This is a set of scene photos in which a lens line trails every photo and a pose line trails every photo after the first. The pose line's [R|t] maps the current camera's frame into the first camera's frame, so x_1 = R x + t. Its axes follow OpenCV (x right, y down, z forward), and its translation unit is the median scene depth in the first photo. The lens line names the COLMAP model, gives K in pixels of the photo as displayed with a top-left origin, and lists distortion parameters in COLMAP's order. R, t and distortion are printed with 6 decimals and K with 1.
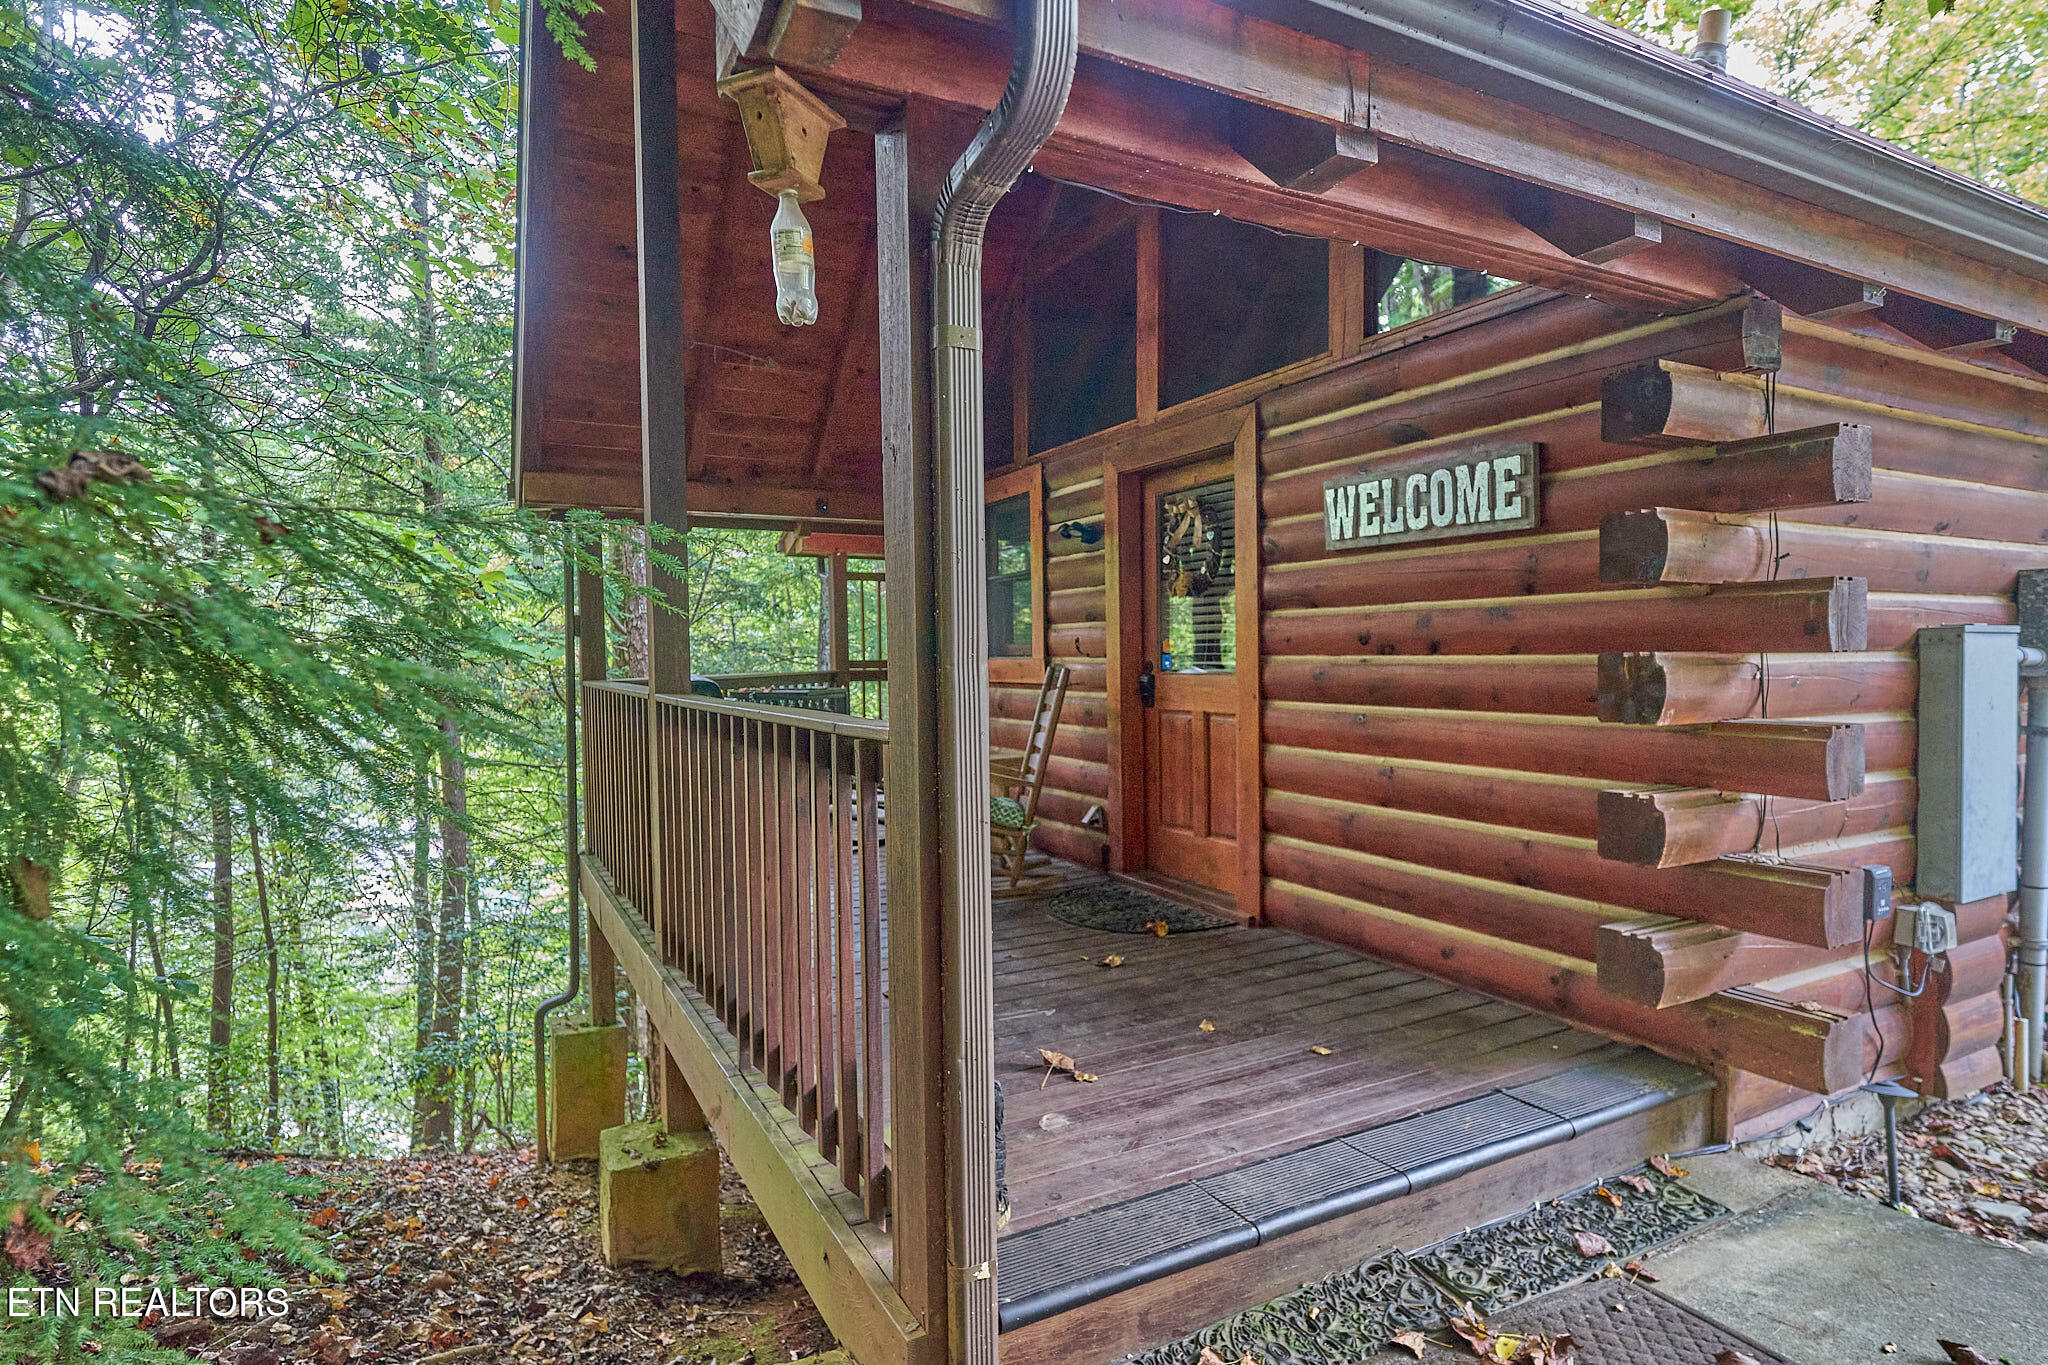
lens RADIAL K [[1069.7, 0, 1025.8], [0, 1069.7, 698.6], [0, 0, 1]] dist [-0.000104, -0.000085]
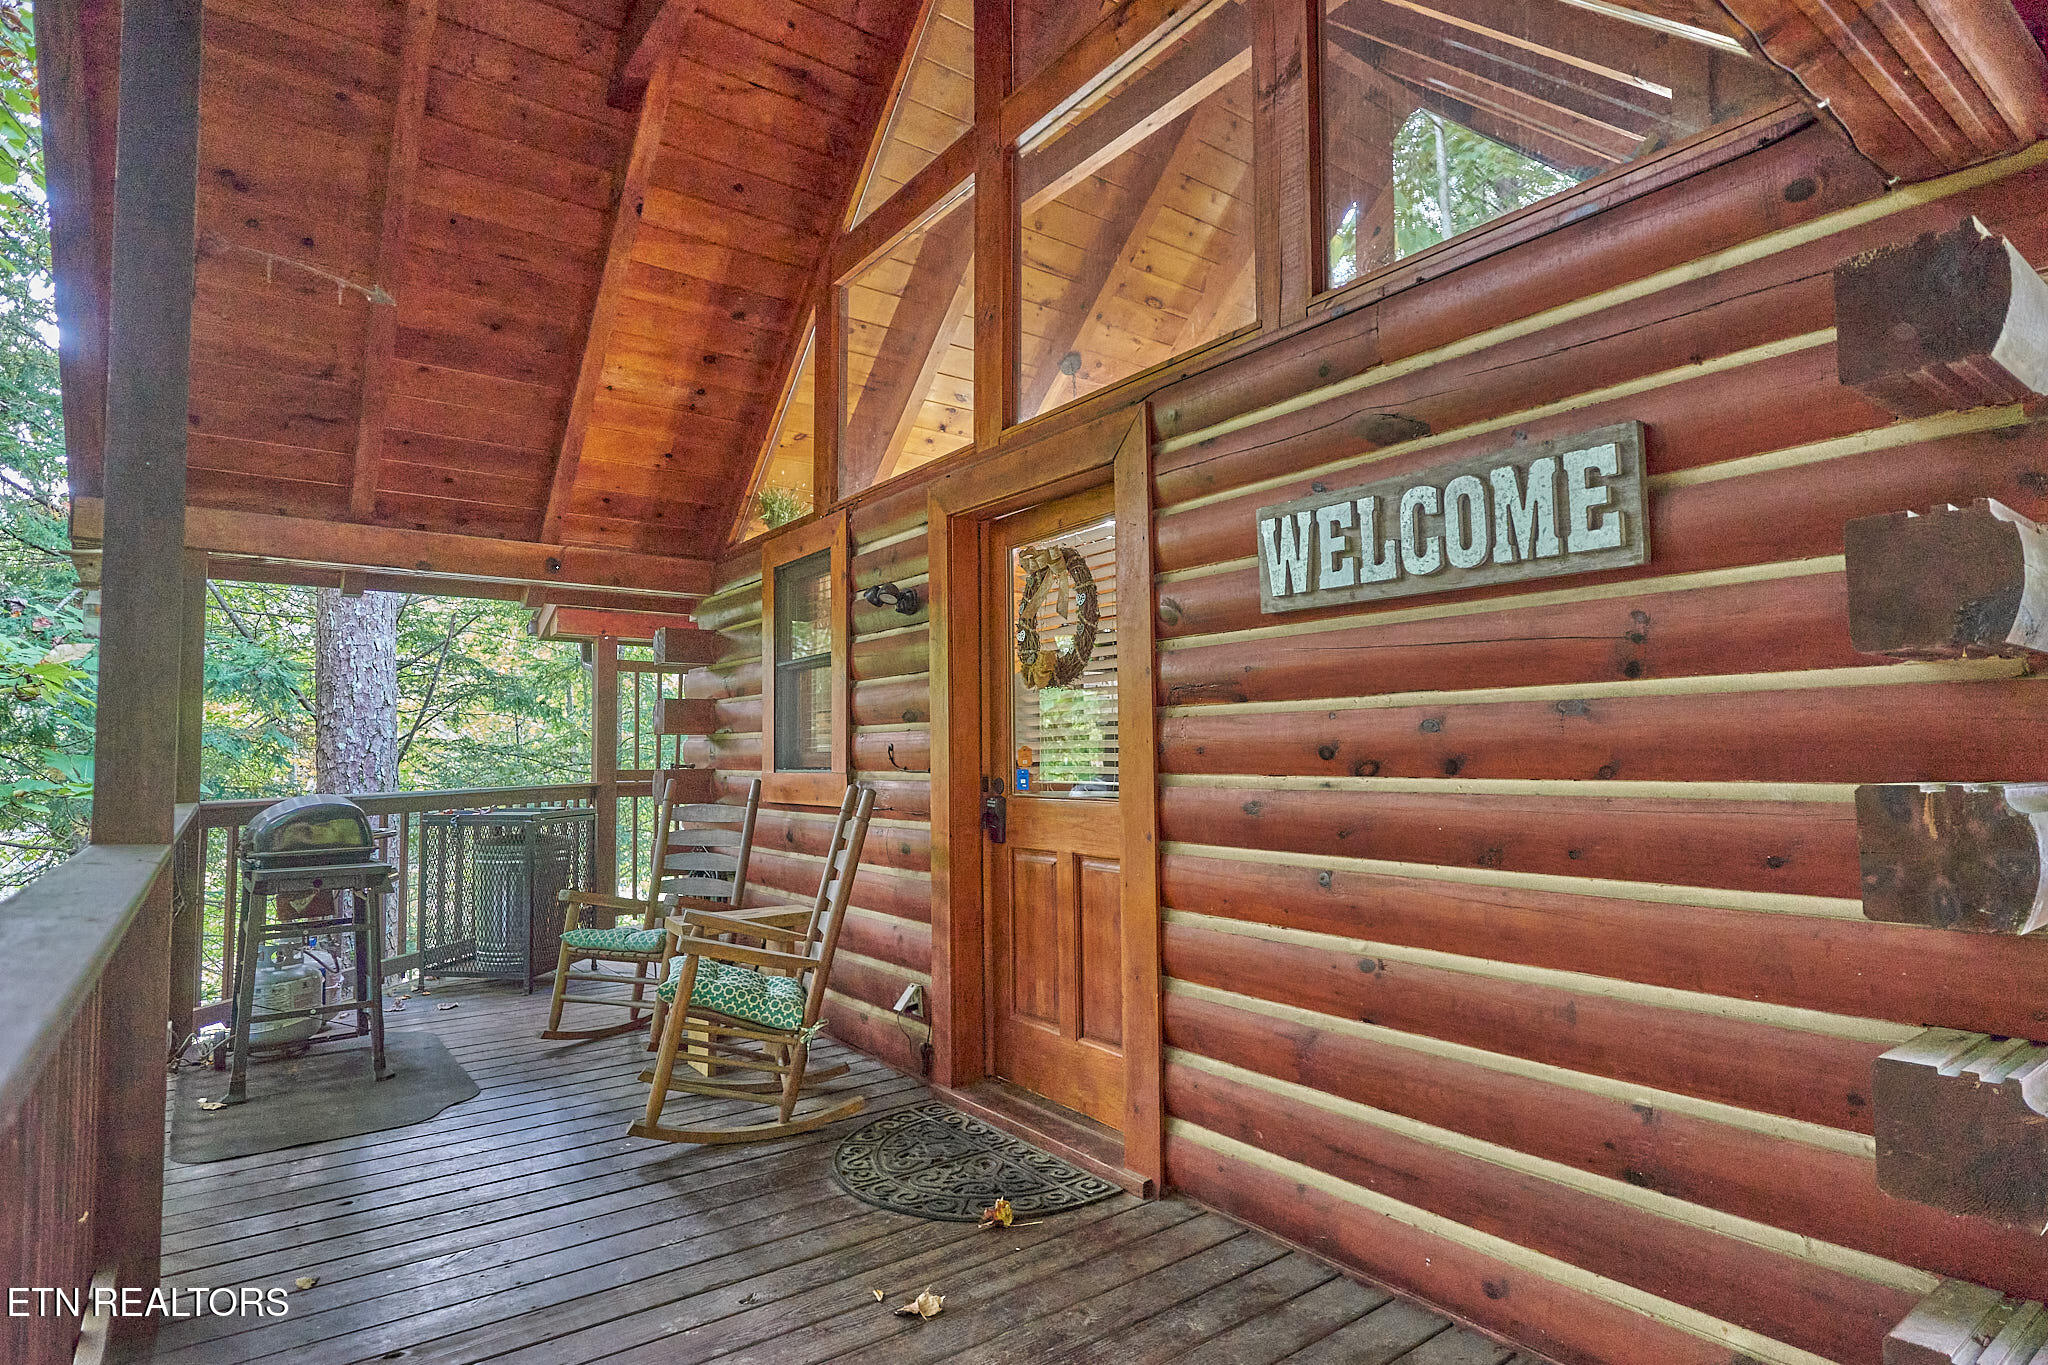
lens RADIAL K [[1069.7, 0, 1025.8], [0, 1069.7, 698.6], [0, 0, 1]] dist [-0.000104, -0.000085]
pose [[0.989076, 0.012654, 0.146859, 0.047421], [0.001843, 0.995169, -0.098158, -0.025224], [-0.147392, 0.097357, 0.984275, 0.410872]]
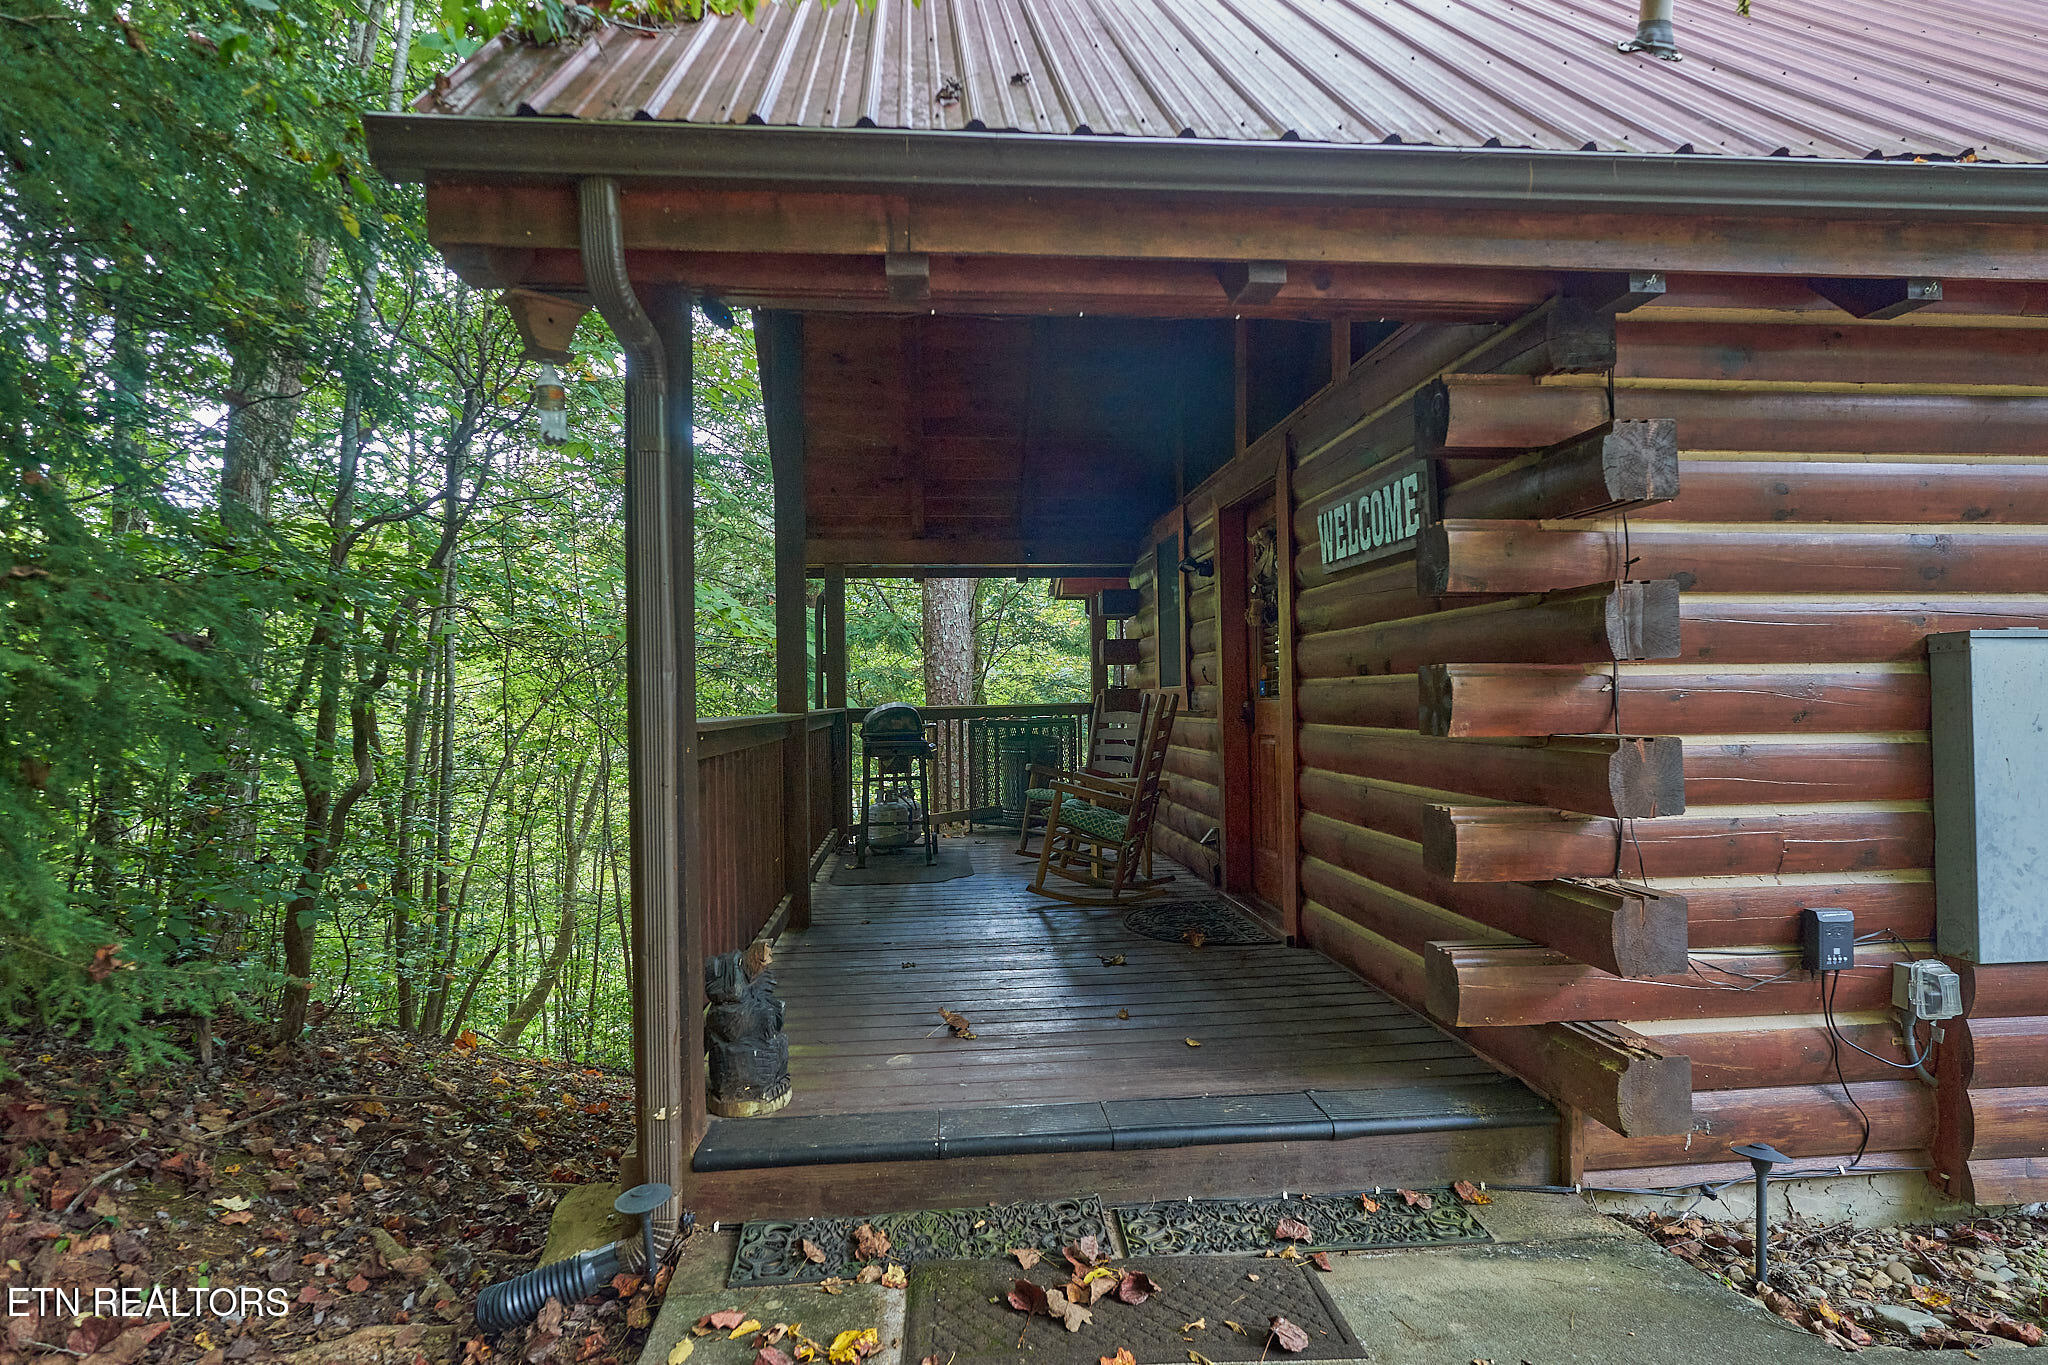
lens RADIAL K [[1067.0, 0, 1027.6], [0, 1067.0, 698.0], [0, 0, 1]] dist [-0.000581, -0.001975]
pose [[0.922294, -0.001494, -0.386486, 0.438125], [-0.013548, 0.999253, -0.036192, 0.021354], [0.386251, 0.038616, 0.921585, -0.047245]]
